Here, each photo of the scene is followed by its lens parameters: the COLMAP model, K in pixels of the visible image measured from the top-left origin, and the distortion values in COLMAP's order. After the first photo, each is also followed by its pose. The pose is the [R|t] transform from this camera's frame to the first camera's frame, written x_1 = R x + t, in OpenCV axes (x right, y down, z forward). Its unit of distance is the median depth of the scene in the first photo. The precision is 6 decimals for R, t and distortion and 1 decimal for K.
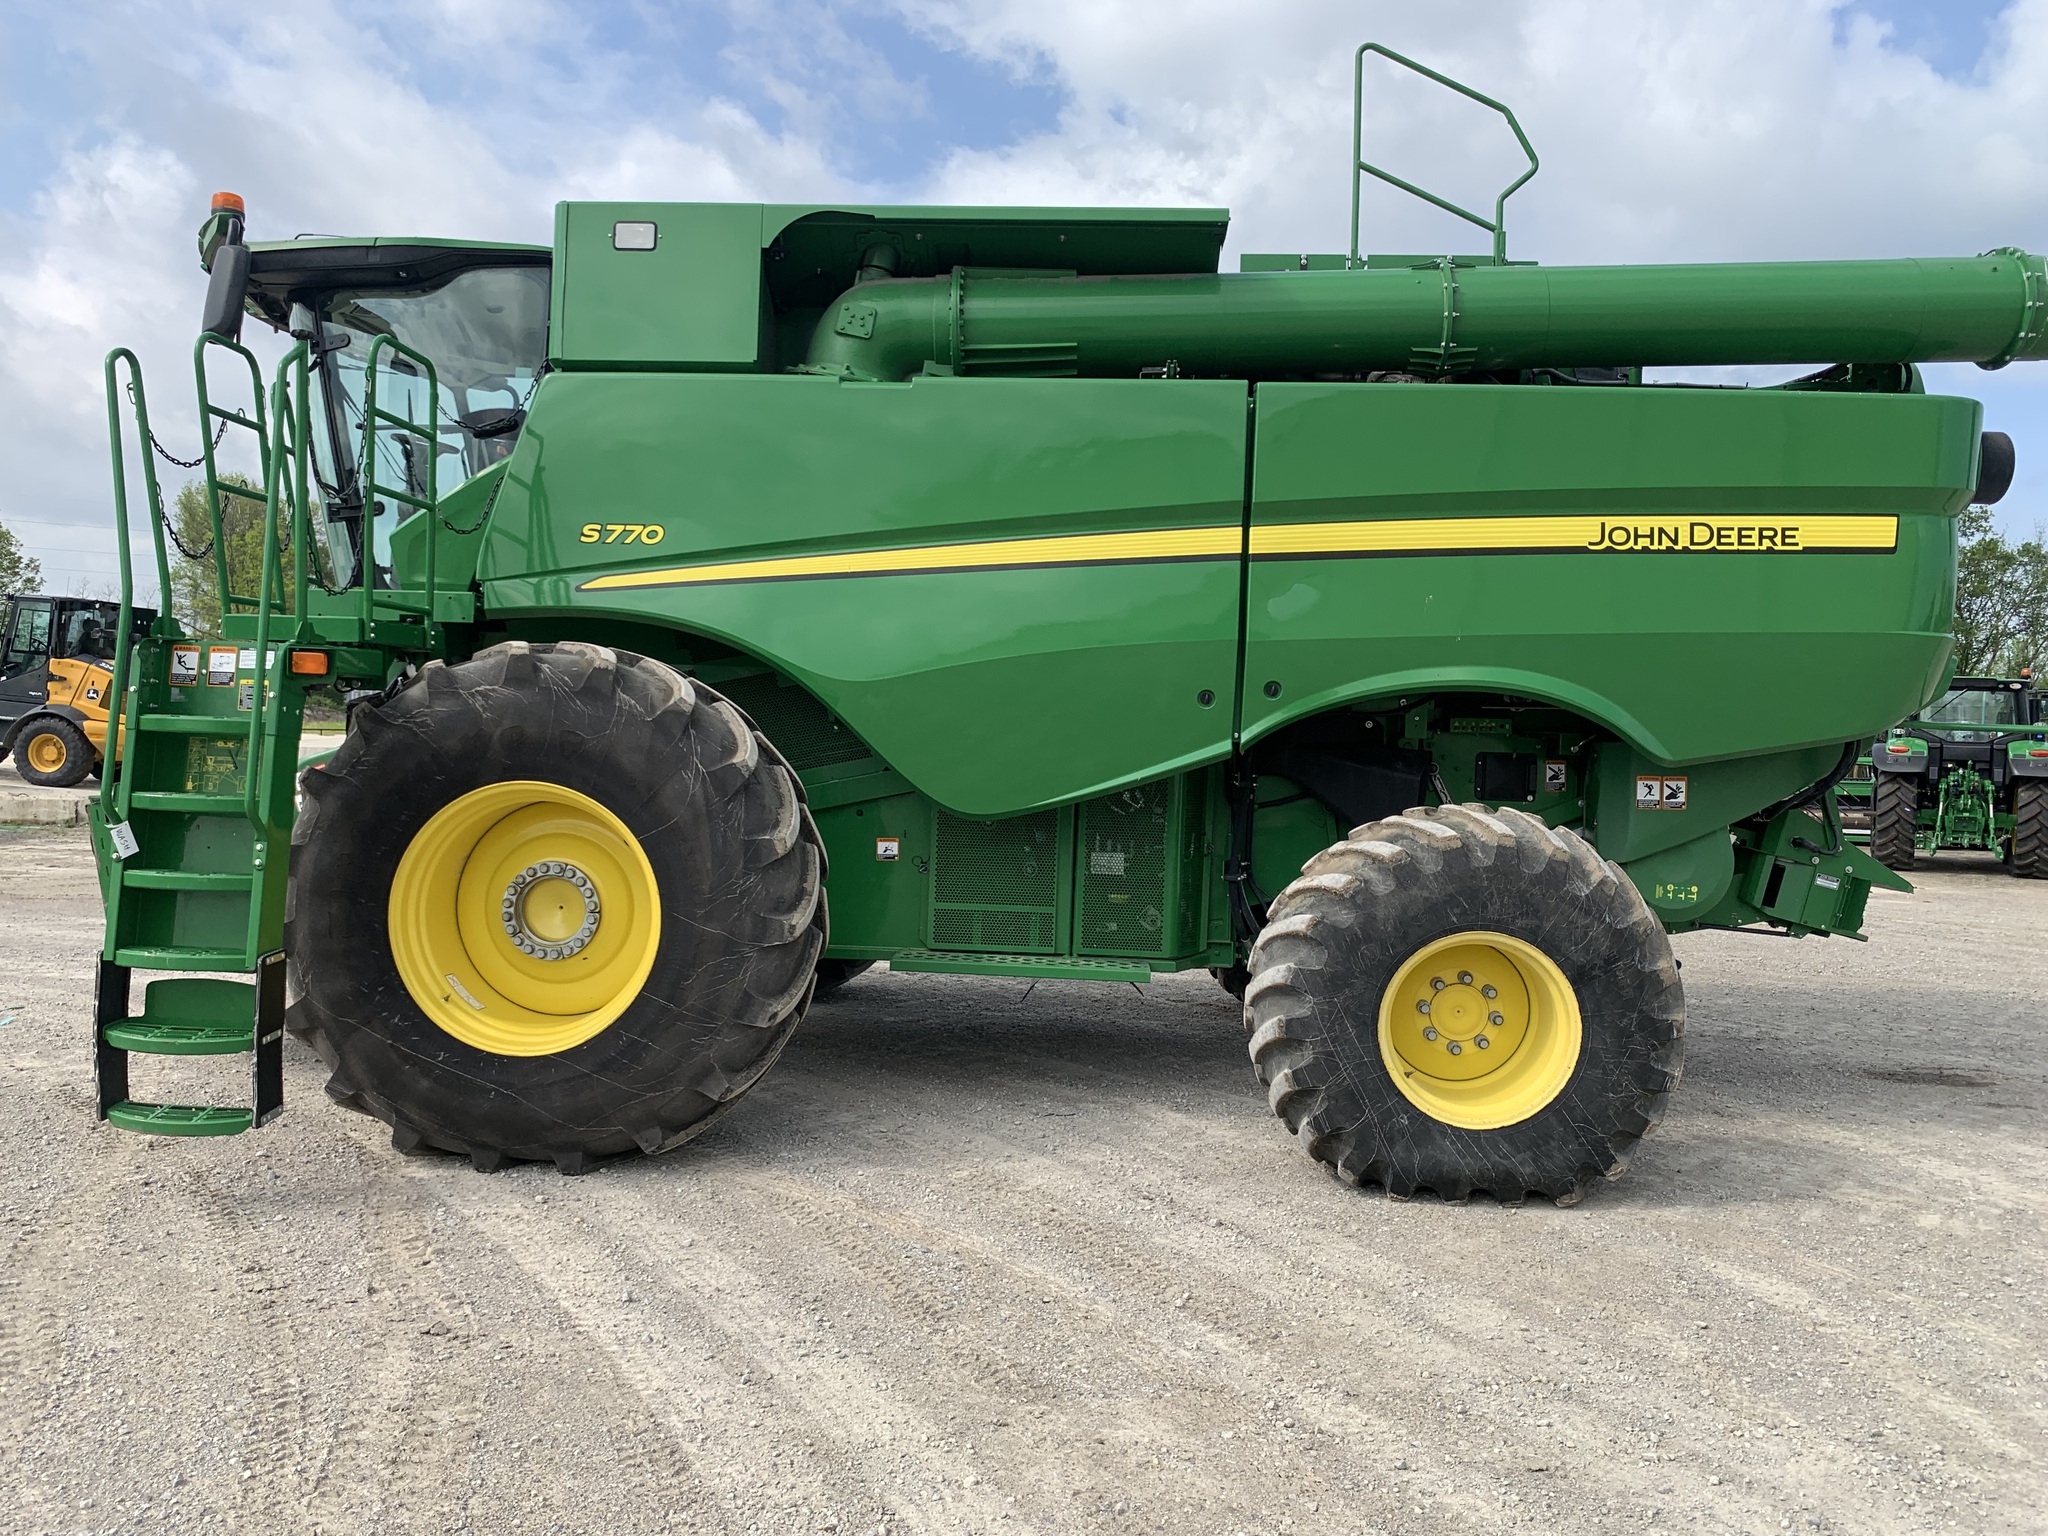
lens RADIAL K [[1569.5, 0, 1006.3], [0, 1569.5, 761.9], [0, 0, 1]] dist [0.034580, -0.055569]
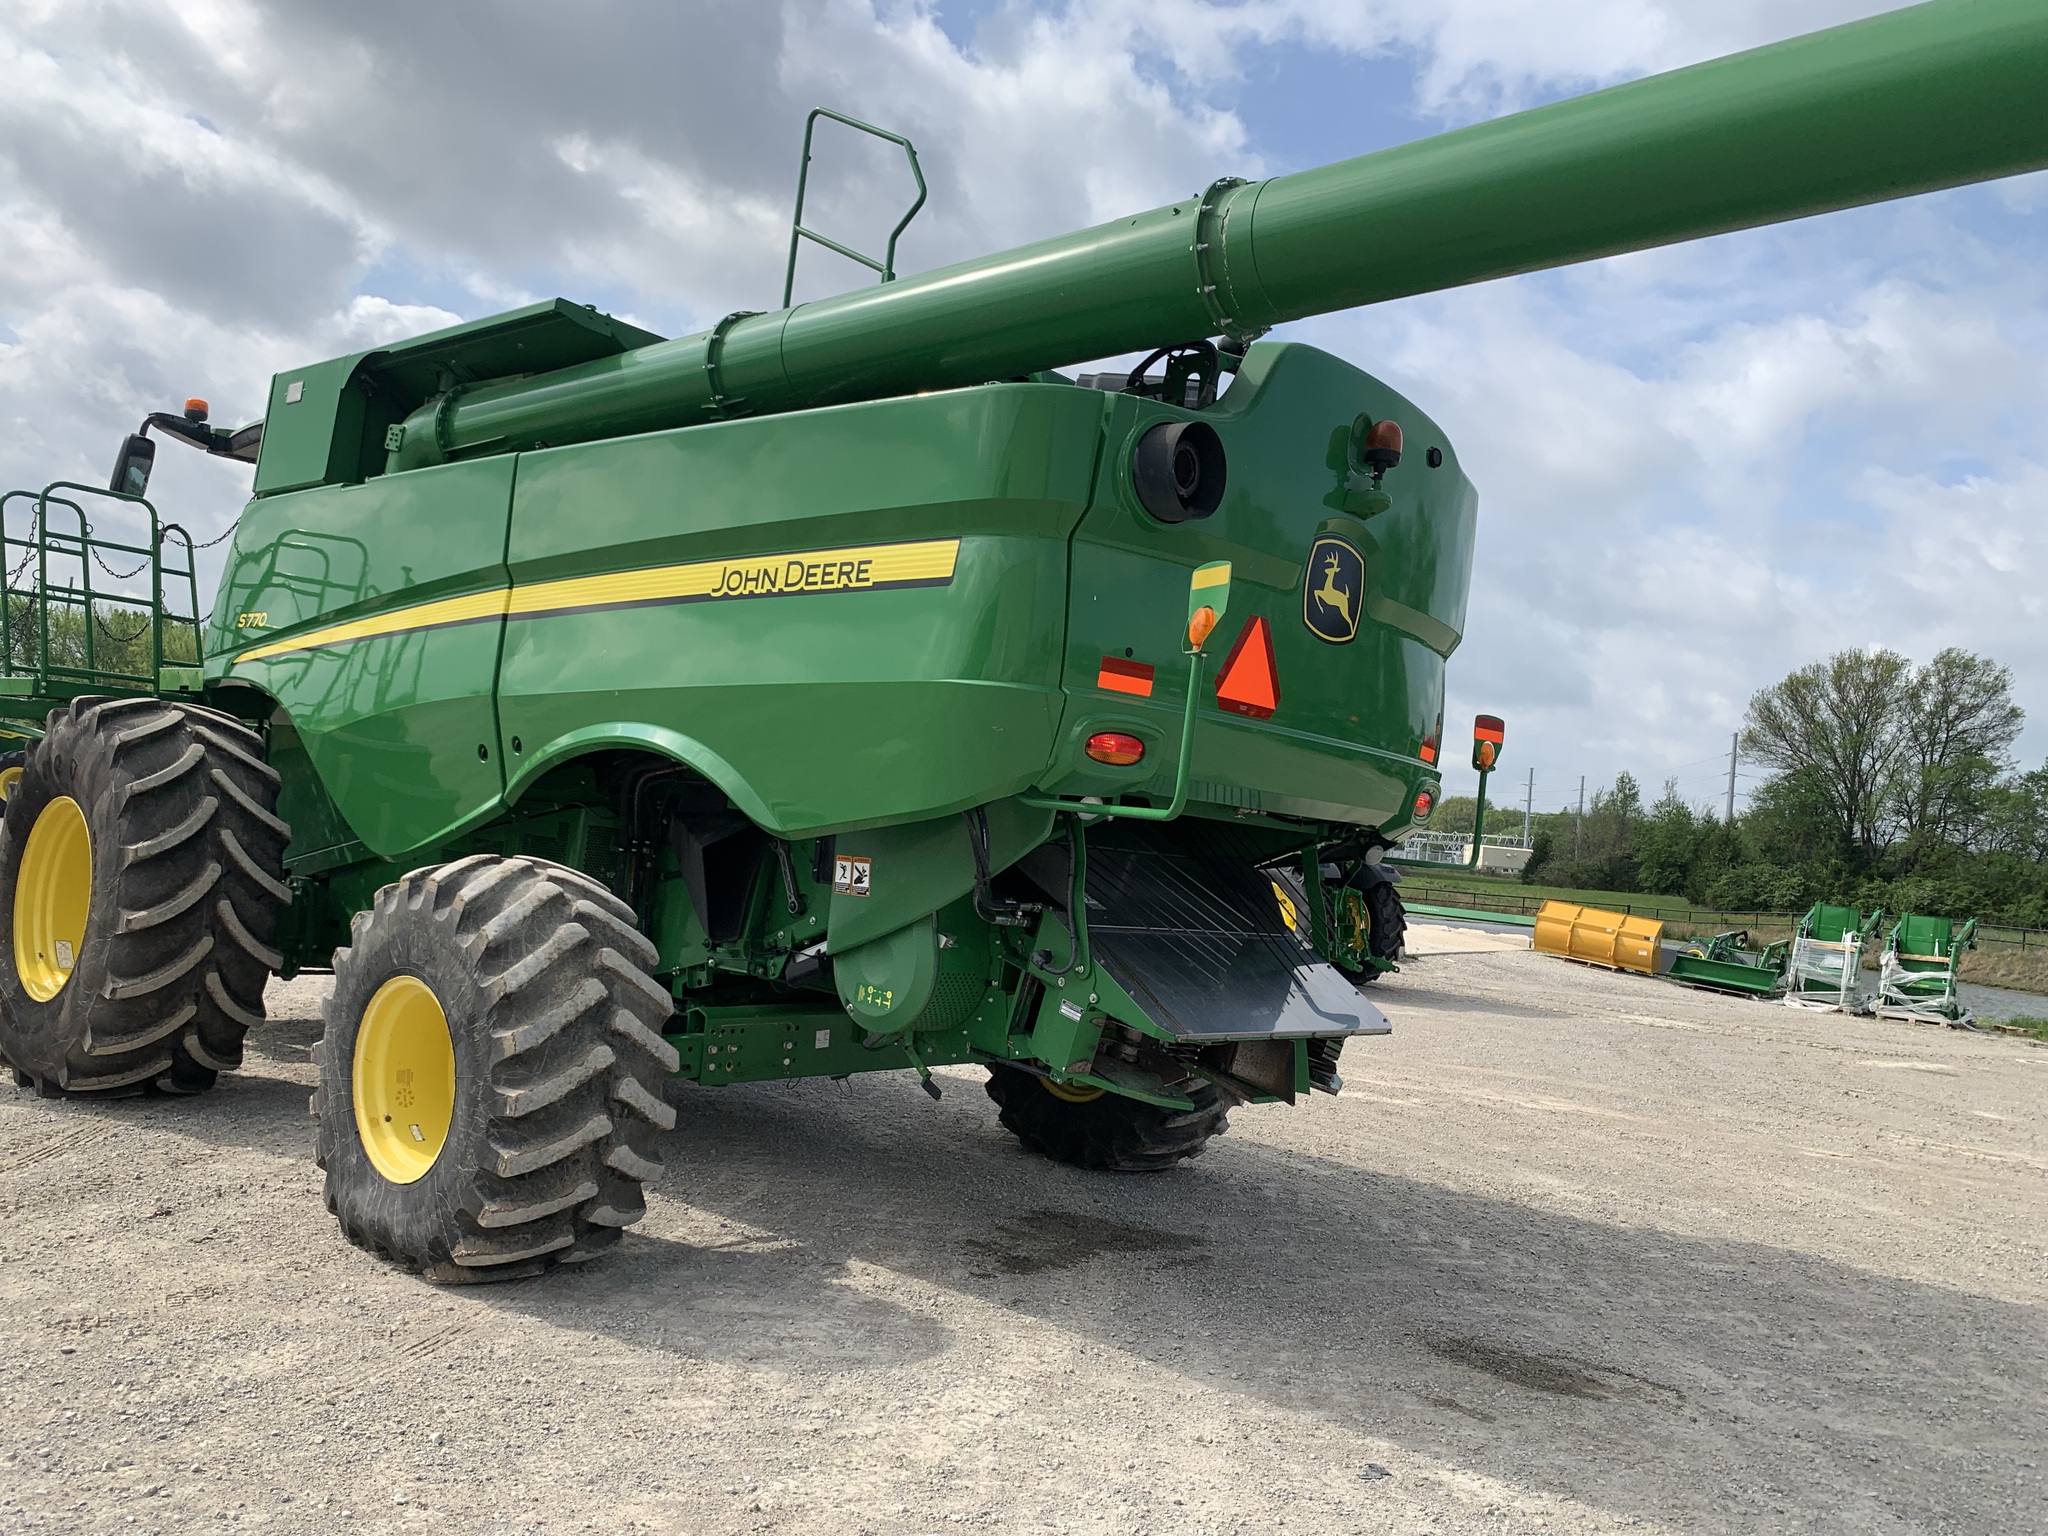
lens RADIAL K [[1569.5, 0, 1017.2], [0, 1569.5, 755.9], [0, 0, 1]] dist [0.034580, -0.055569]
pose [[0.791046, 0.017296, -0.611513, 1.079206], [-0.085235, 0.992966, -0.082175, 0.018233], [0.605790, 0.117127, 0.786956, 0.397534]]
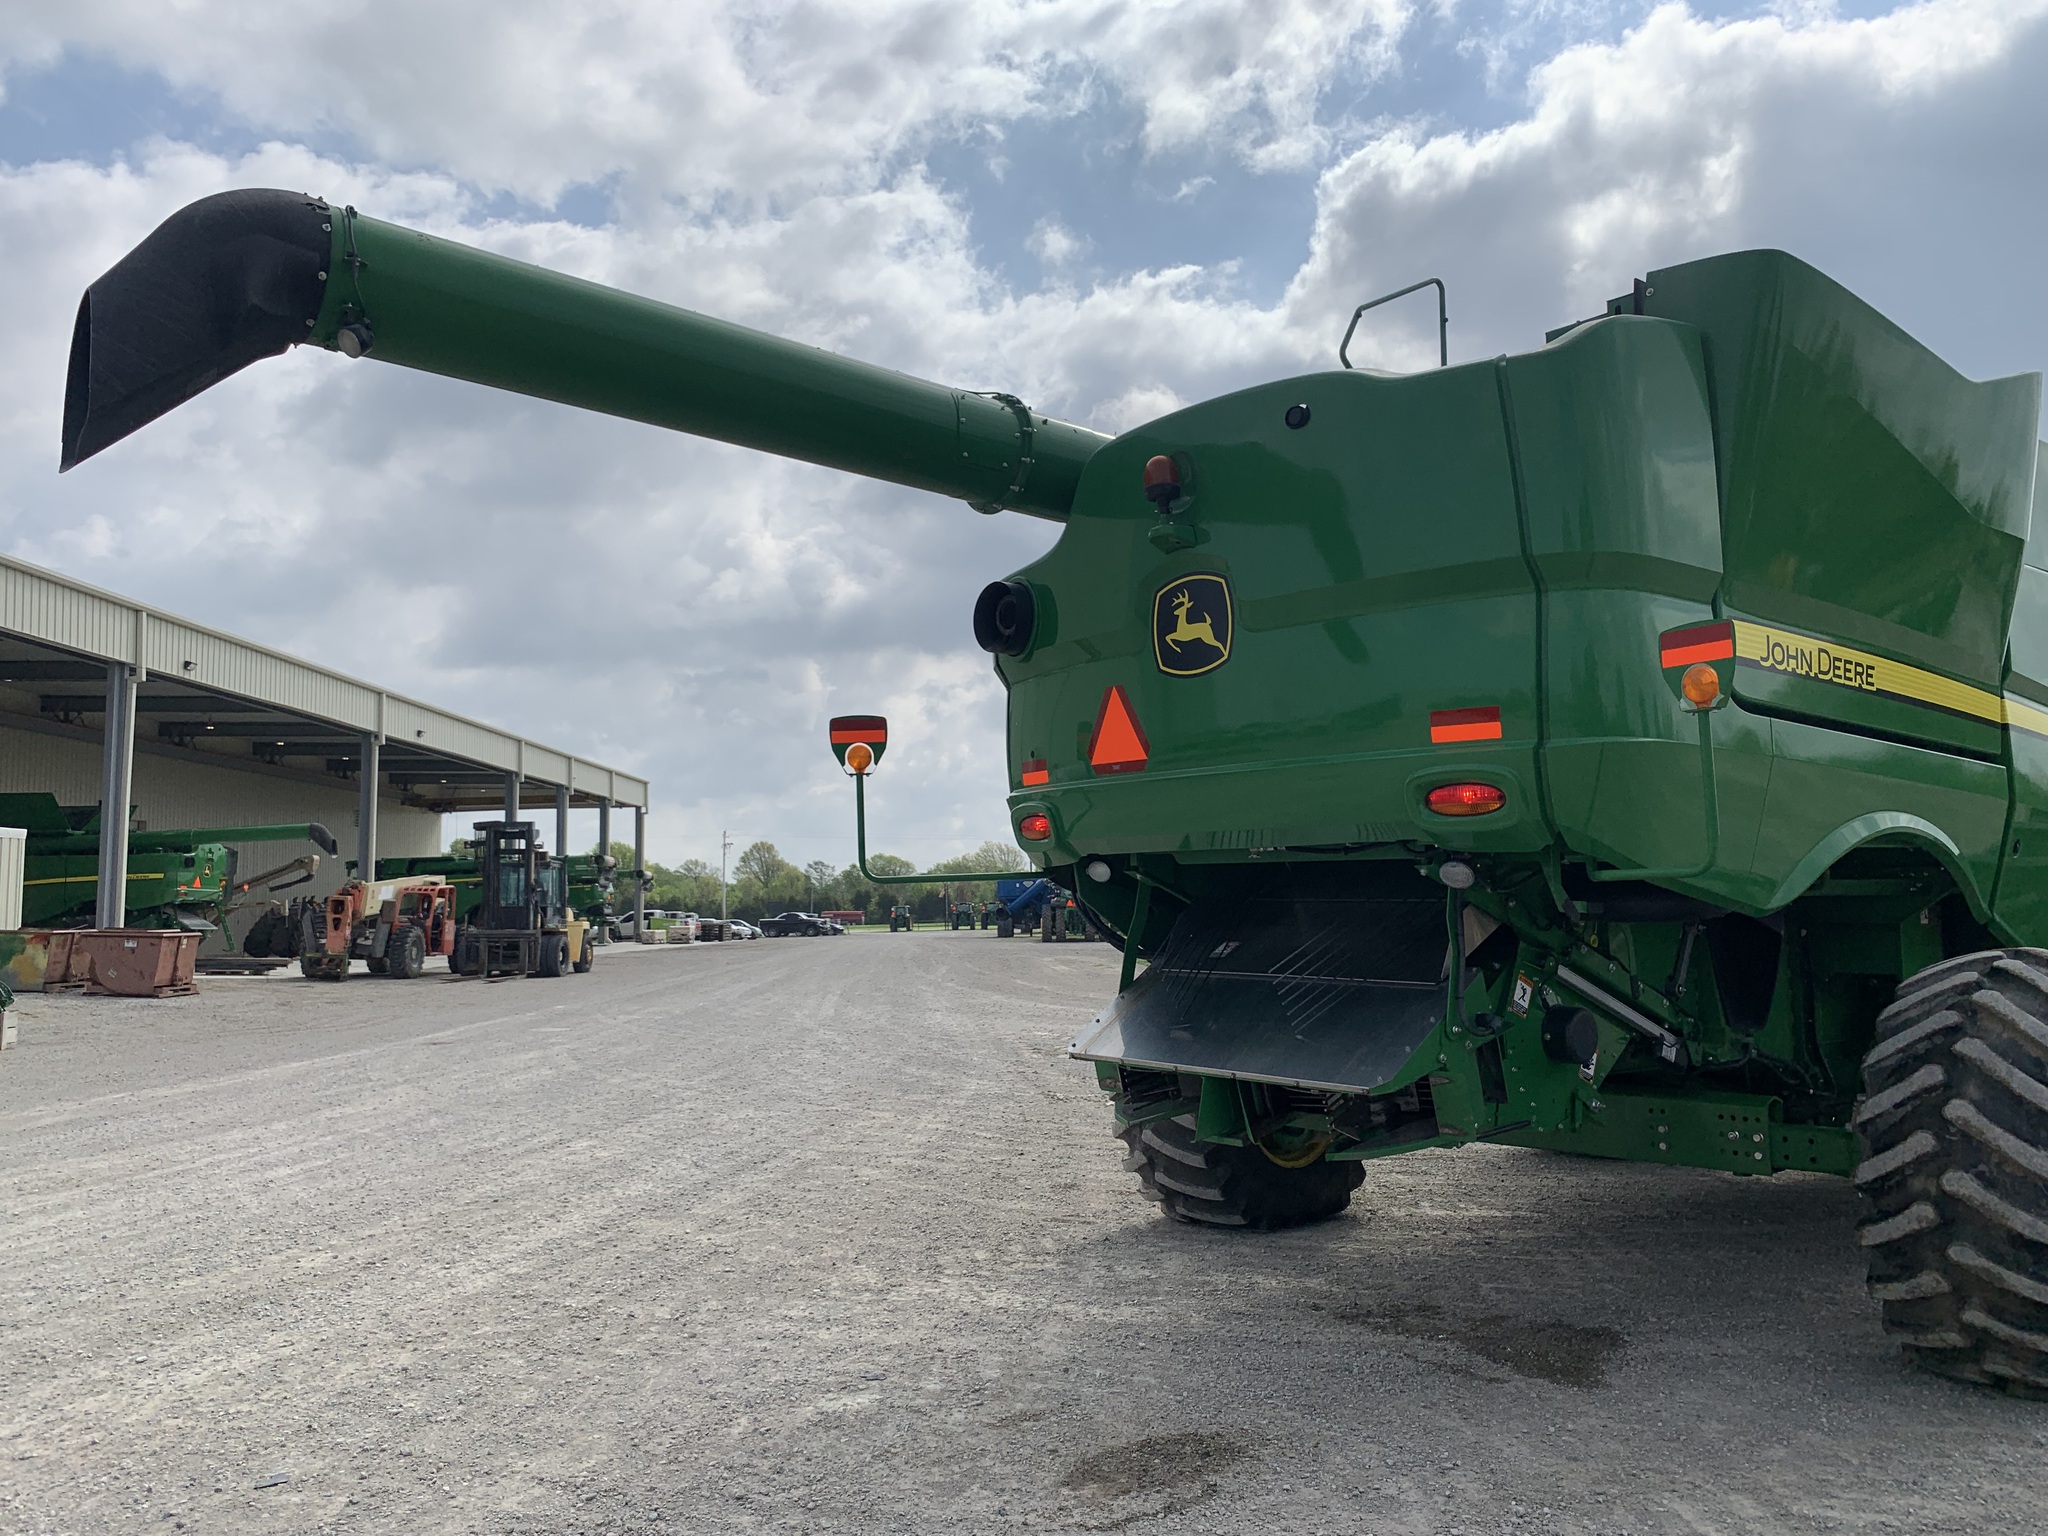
lens RADIAL K [[1569.5, 0, 1012.1], [0, 1569.5, 729.1], [0, 0, 1]] dist [0.034580, -0.055569]
pose [[-0.746898, -0.089186, -0.658931, 1.349667], [-0.016465, 0.993141, -0.115758, 0.000716], [0.664735, -0.075611, -0.743243, 1.854672]]
